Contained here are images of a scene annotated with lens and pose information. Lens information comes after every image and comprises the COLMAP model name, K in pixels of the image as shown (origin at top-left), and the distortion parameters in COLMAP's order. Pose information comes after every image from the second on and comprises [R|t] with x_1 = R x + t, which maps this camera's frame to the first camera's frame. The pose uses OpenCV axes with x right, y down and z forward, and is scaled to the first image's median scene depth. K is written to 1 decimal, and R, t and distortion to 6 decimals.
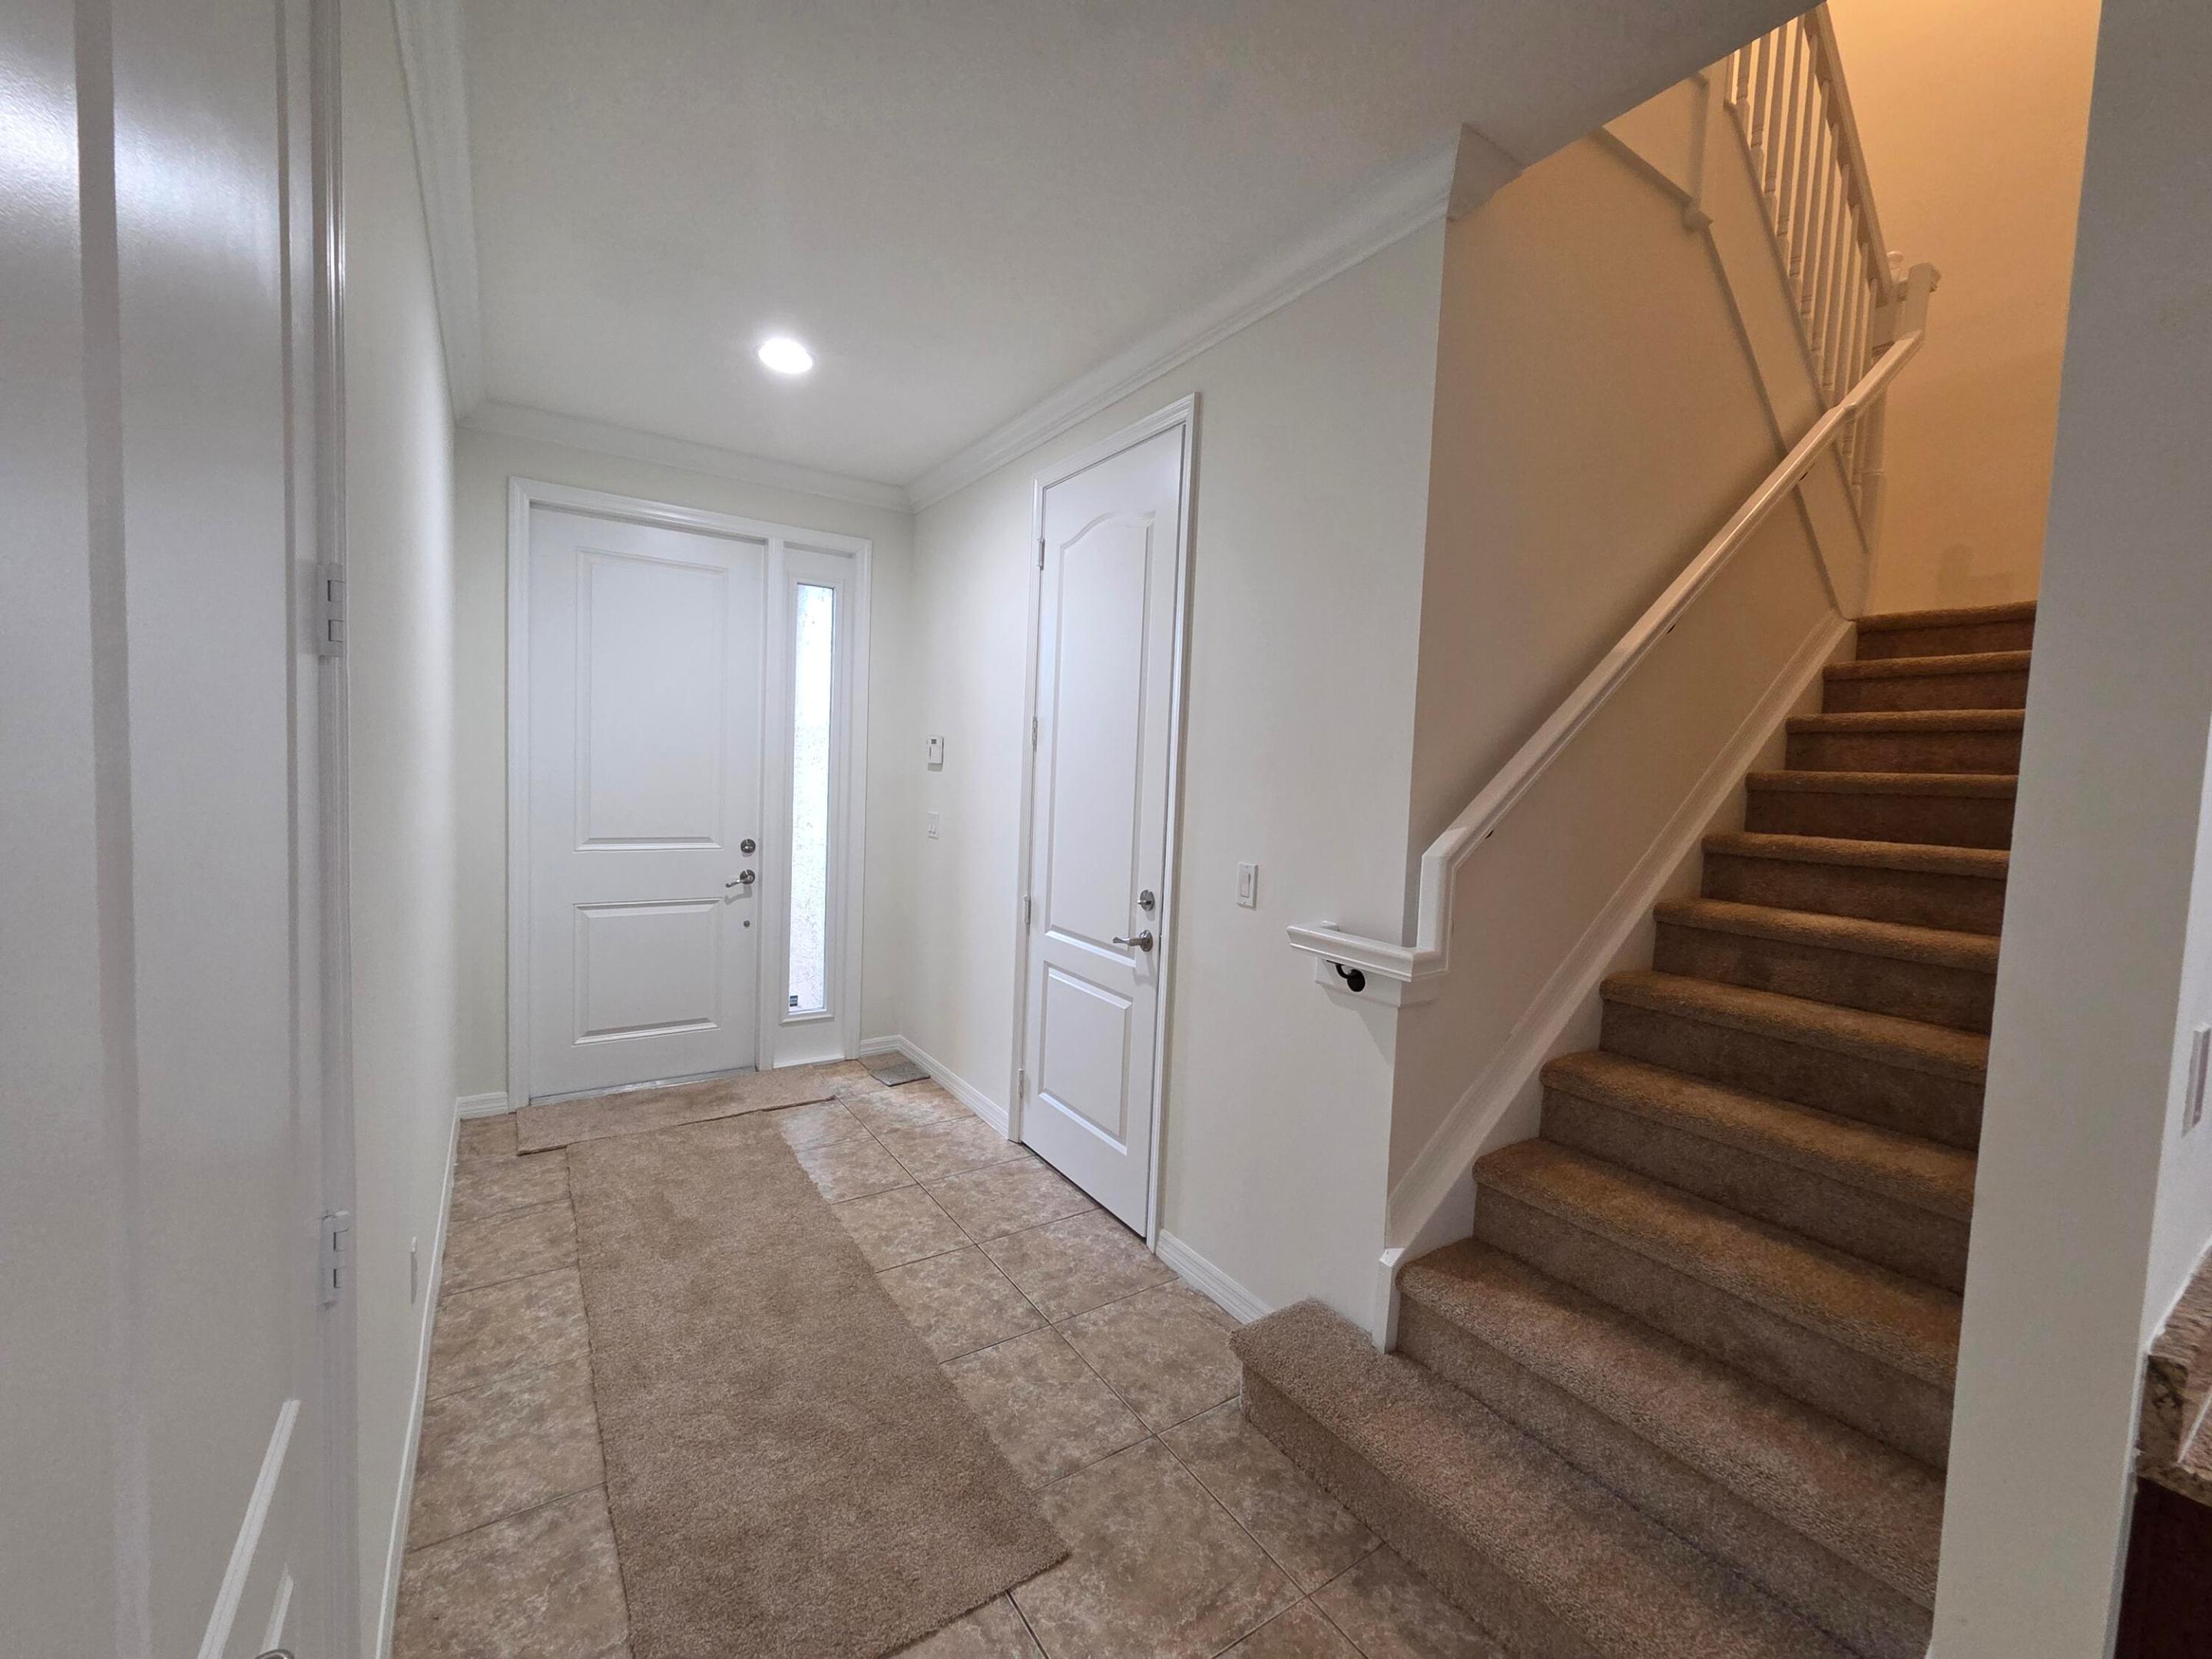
lens RADIAL K [[903.9, 0, 1106.9], [0, 903.9, 822.4], [0, 0, 1]] dist [0.001774, -0.000018]
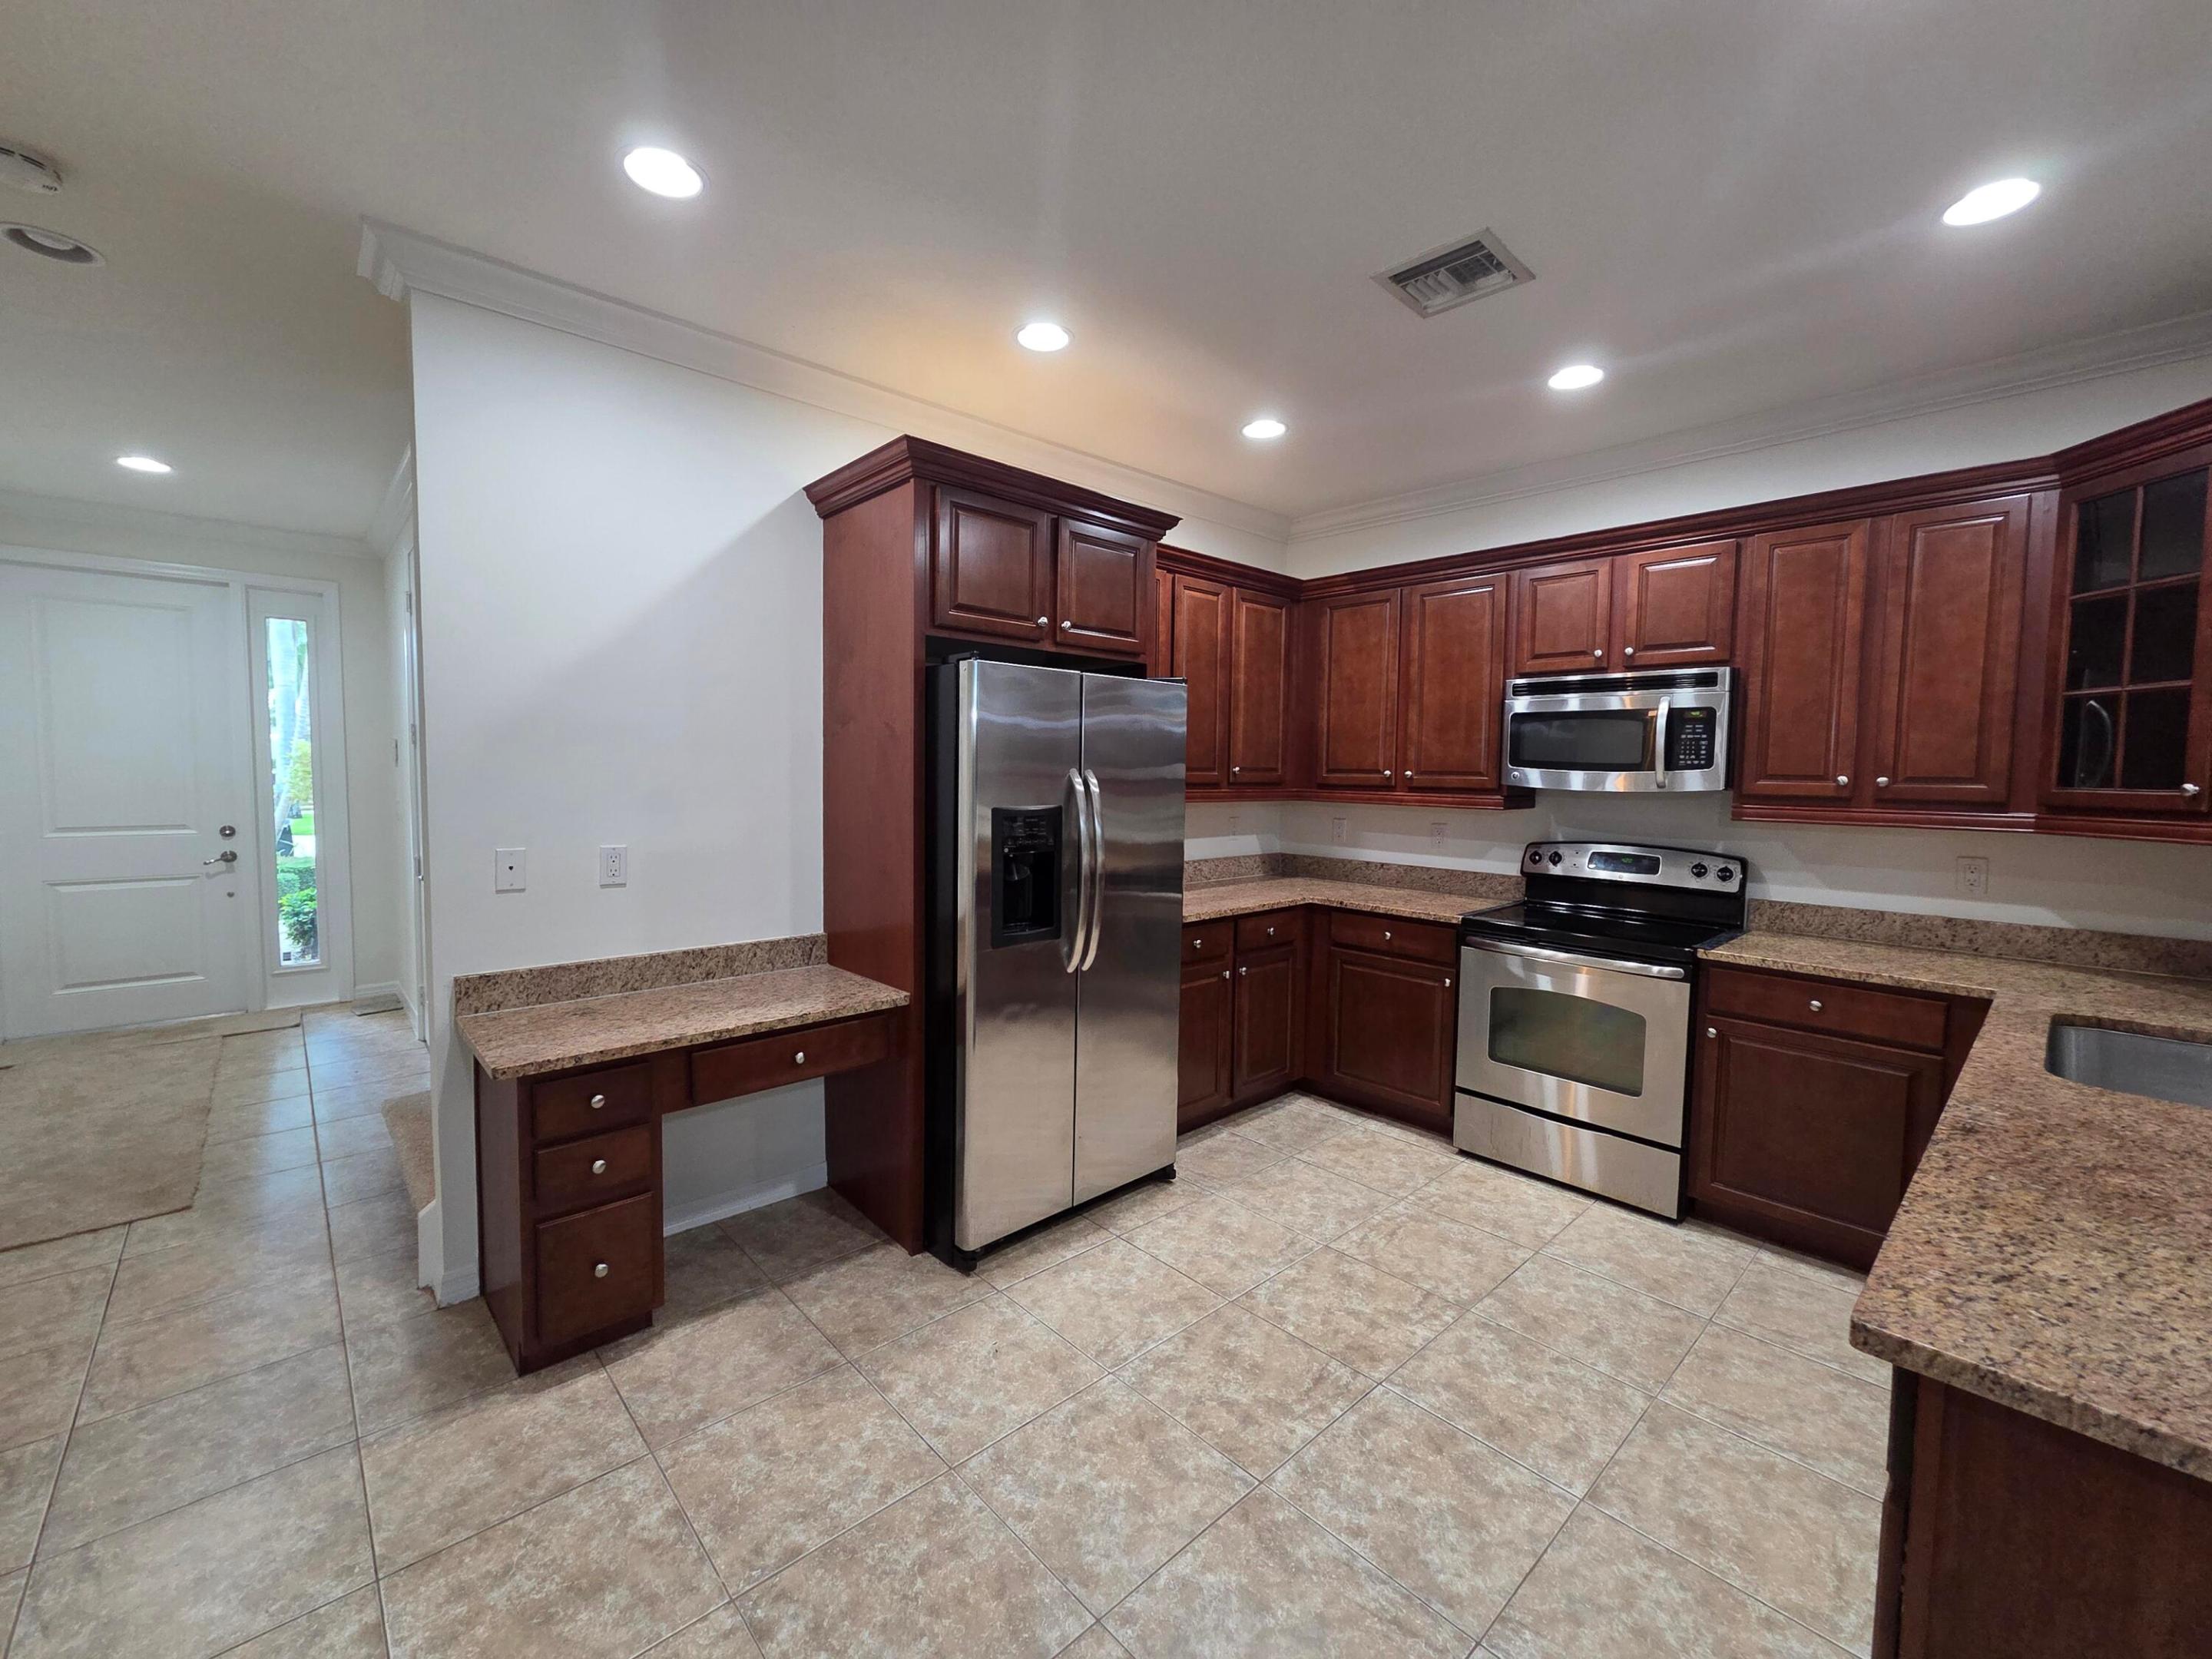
lens RADIAL K [[903.9, 0, 1108.4], [0, 903.9, 822.6], [0, 0, 1]] dist [0.001774, -0.000018]
pose [[0.986730, -0.038409, 0.157759, 0.597791], [0.037268, 0.999253, 0.010185, 0.046613], [-0.158032, -0.004171, 0.987425, -0.412344]]
